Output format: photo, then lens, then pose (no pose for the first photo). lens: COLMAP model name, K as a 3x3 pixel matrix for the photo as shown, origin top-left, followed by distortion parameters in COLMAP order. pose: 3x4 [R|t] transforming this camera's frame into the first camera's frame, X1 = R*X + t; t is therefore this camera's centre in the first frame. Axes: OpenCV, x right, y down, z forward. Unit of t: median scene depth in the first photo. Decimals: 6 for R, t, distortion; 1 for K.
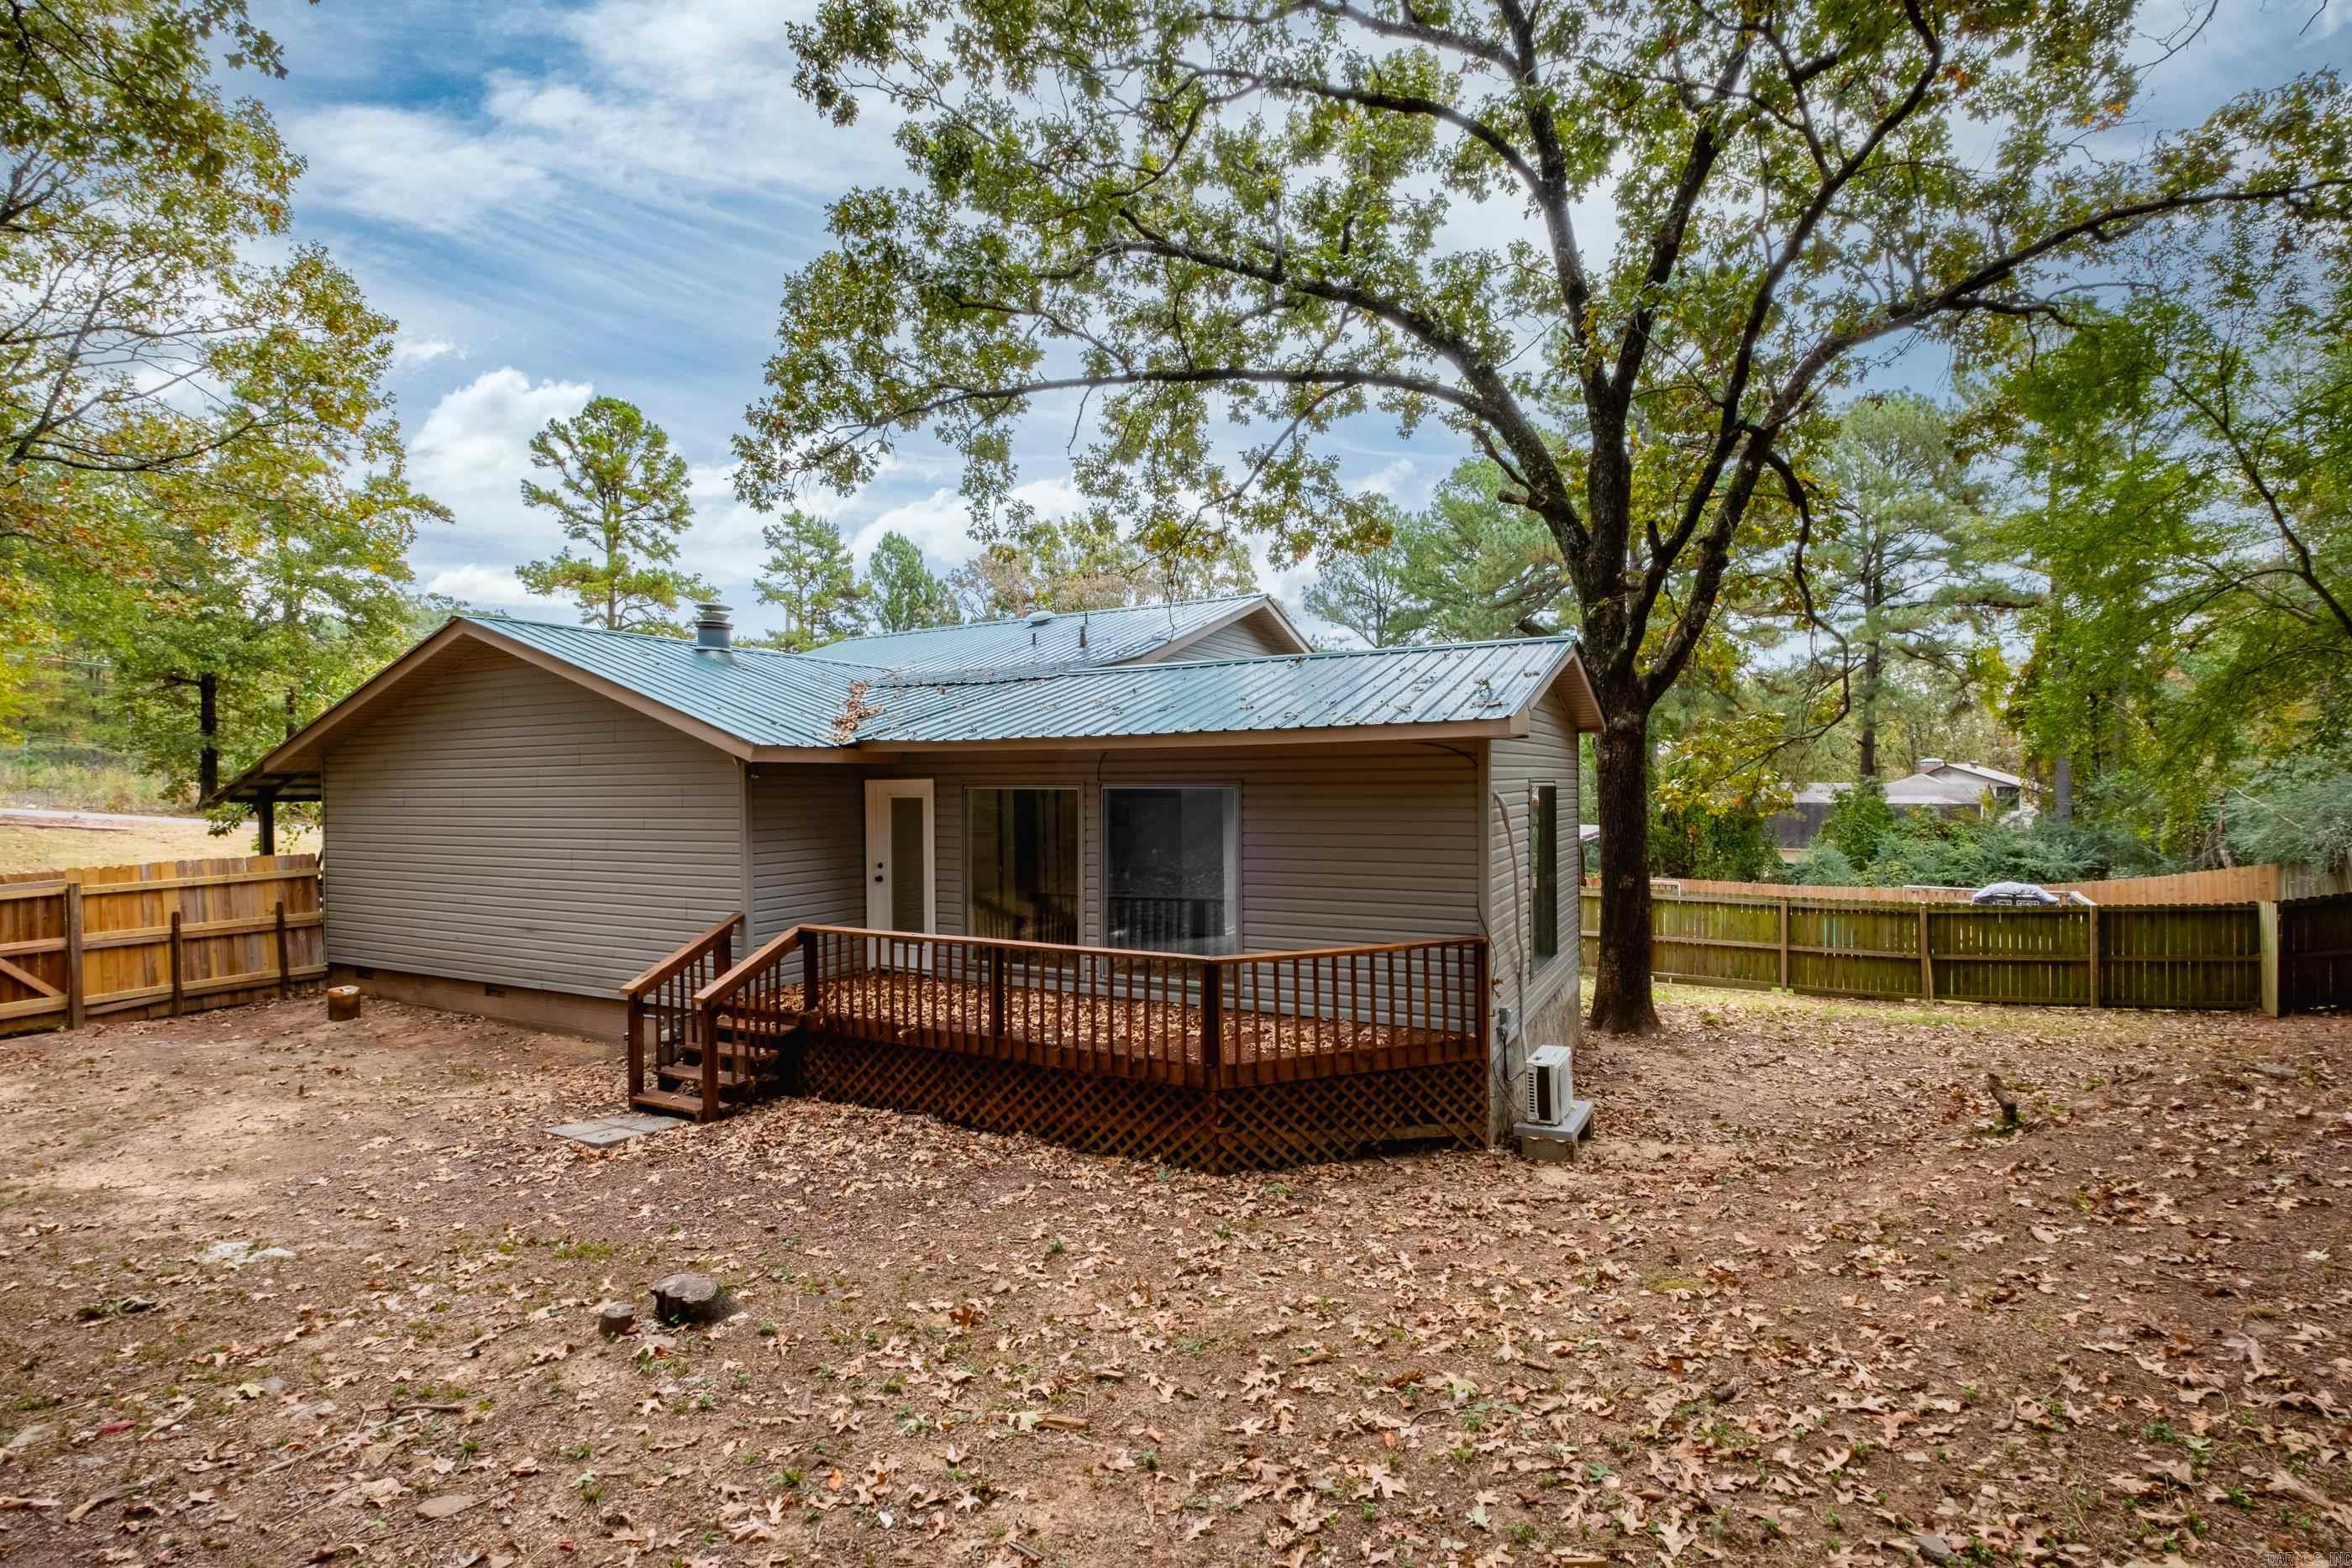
lens RADIAL K [[1077.4, 0, 1158.6], [0, 1077.4, 785.0], [0, 0, 1]] dist [0.015601, -0.009137]
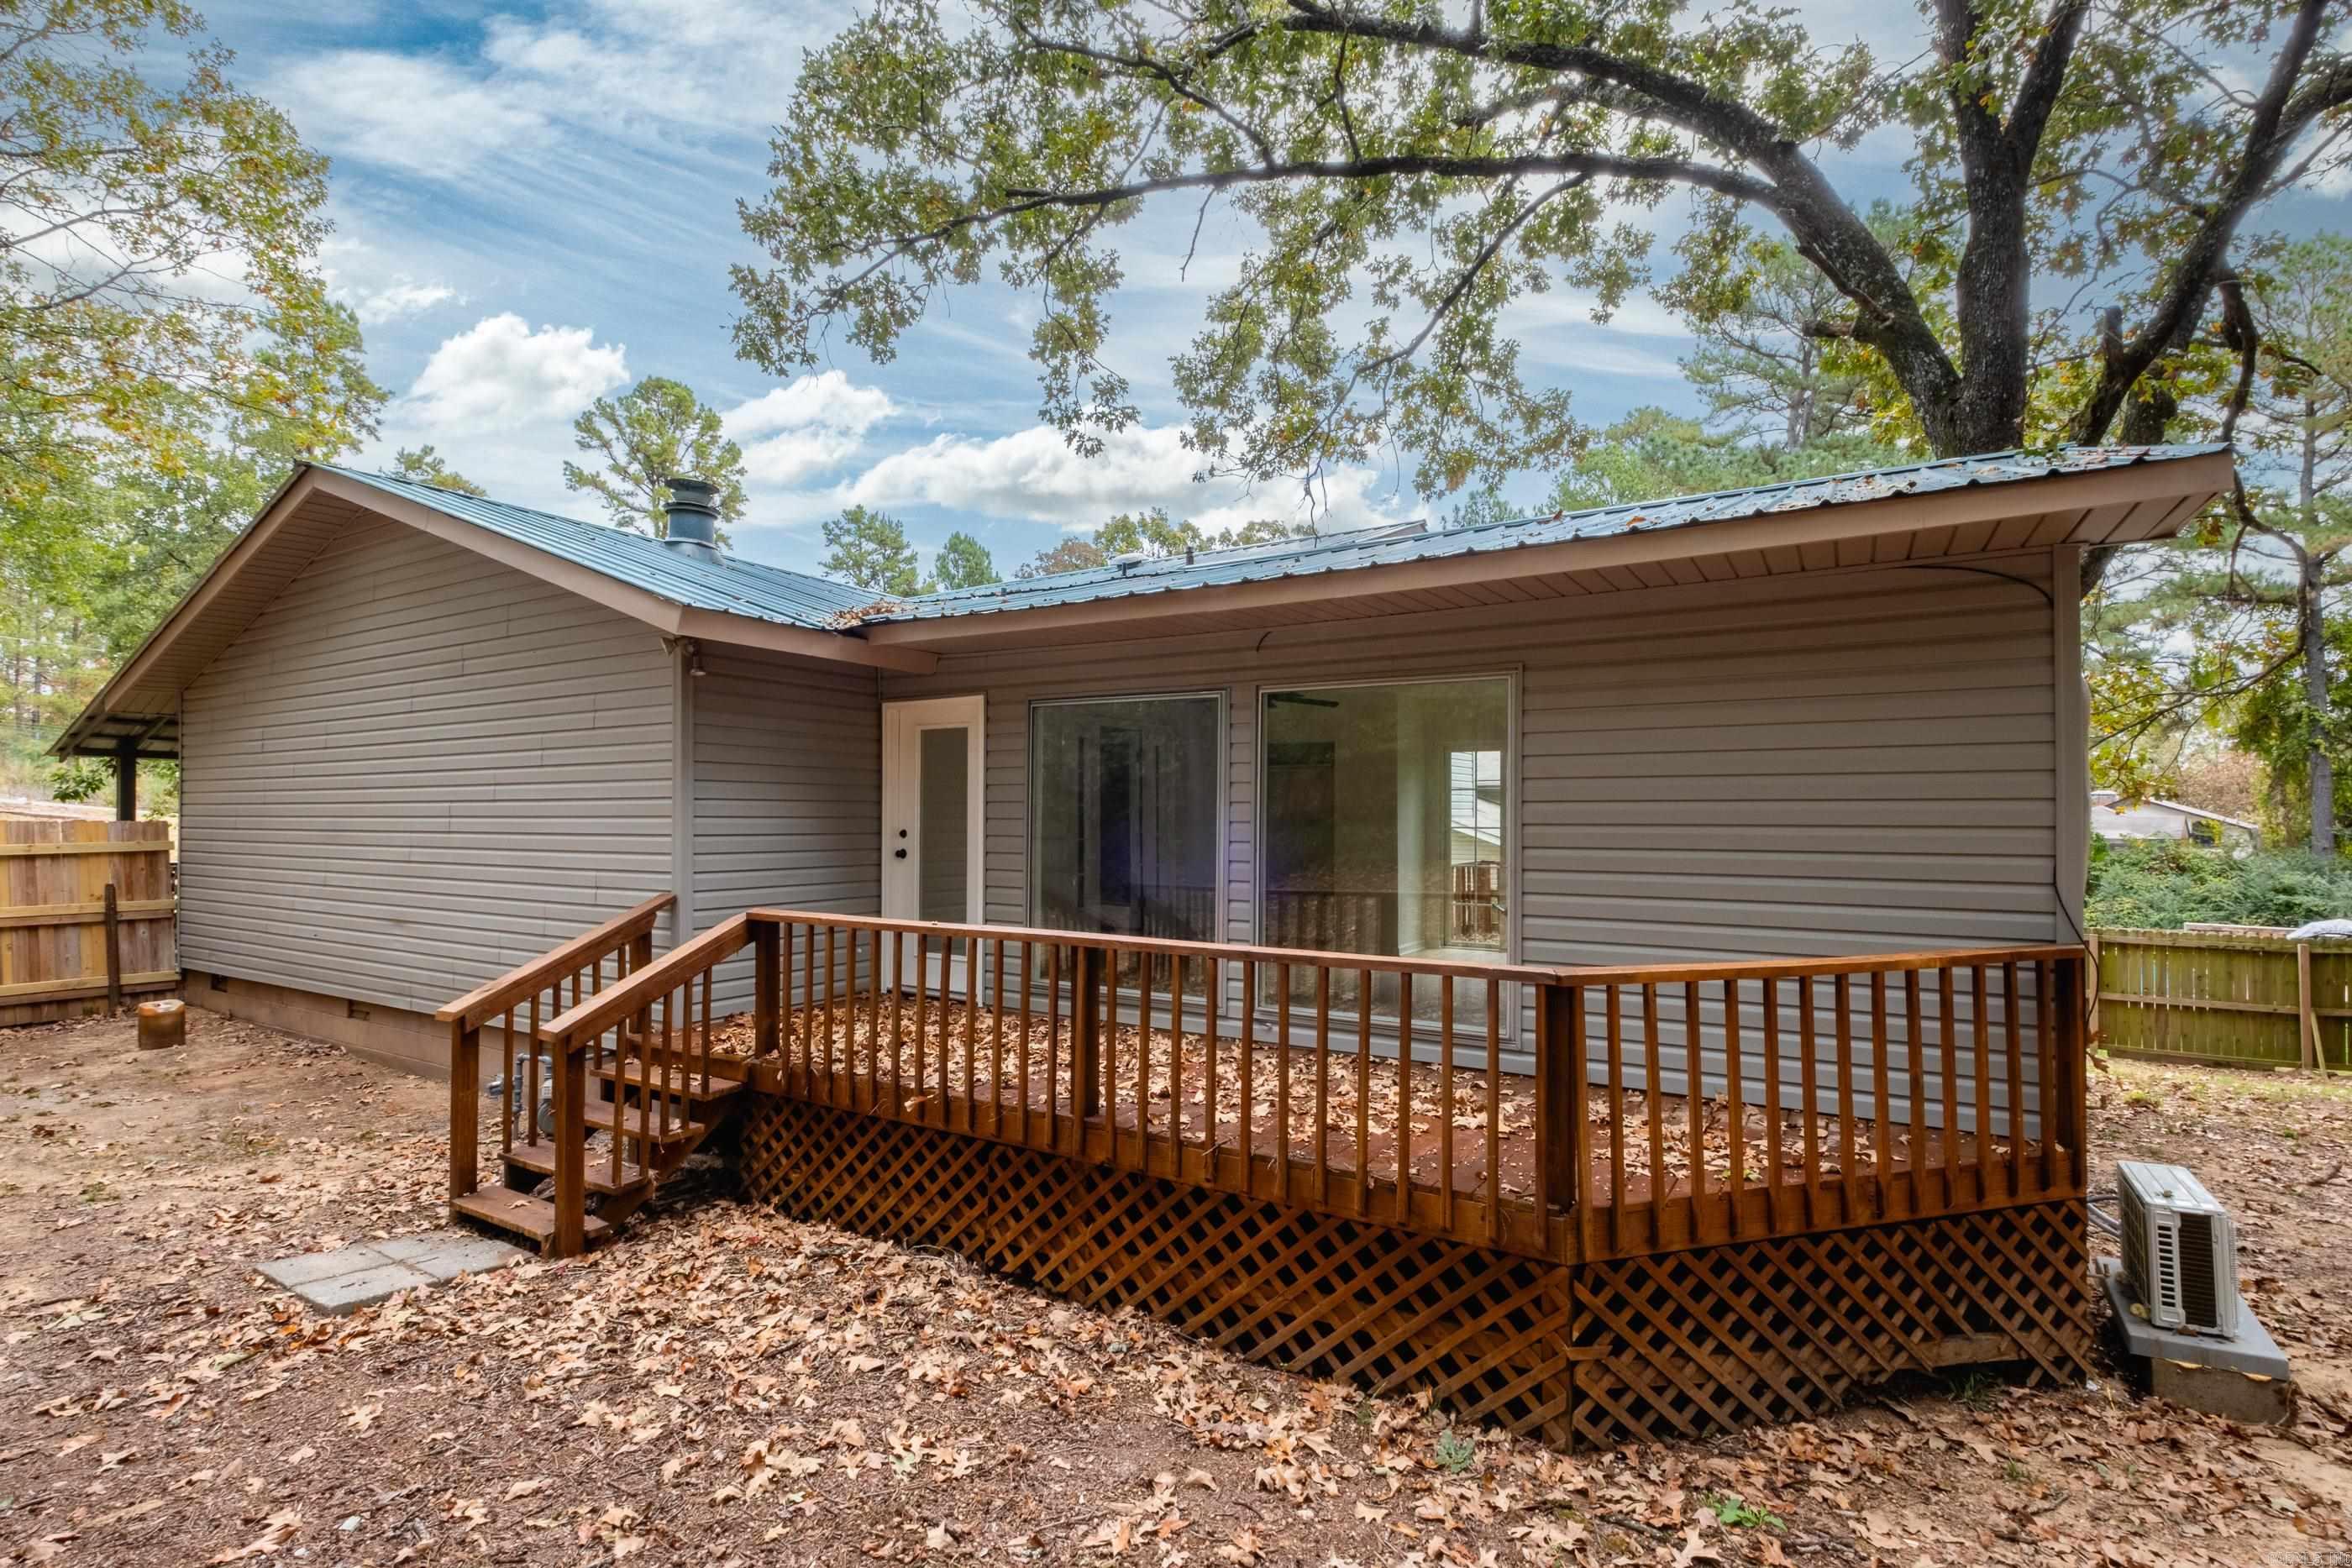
lens RADIAL K [[1077.4, 0, 1158.6], [0, 1077.4, 785.0], [0, 0, 1]] dist [0.015601, -0.009137]
pose [[0.998106, 0.010118, -0.060675, -0.076885], [-0.012230, 0.999329, -0.034539, 0.081560], [0.060285, 0.035216, 0.997560, 0.432674]]
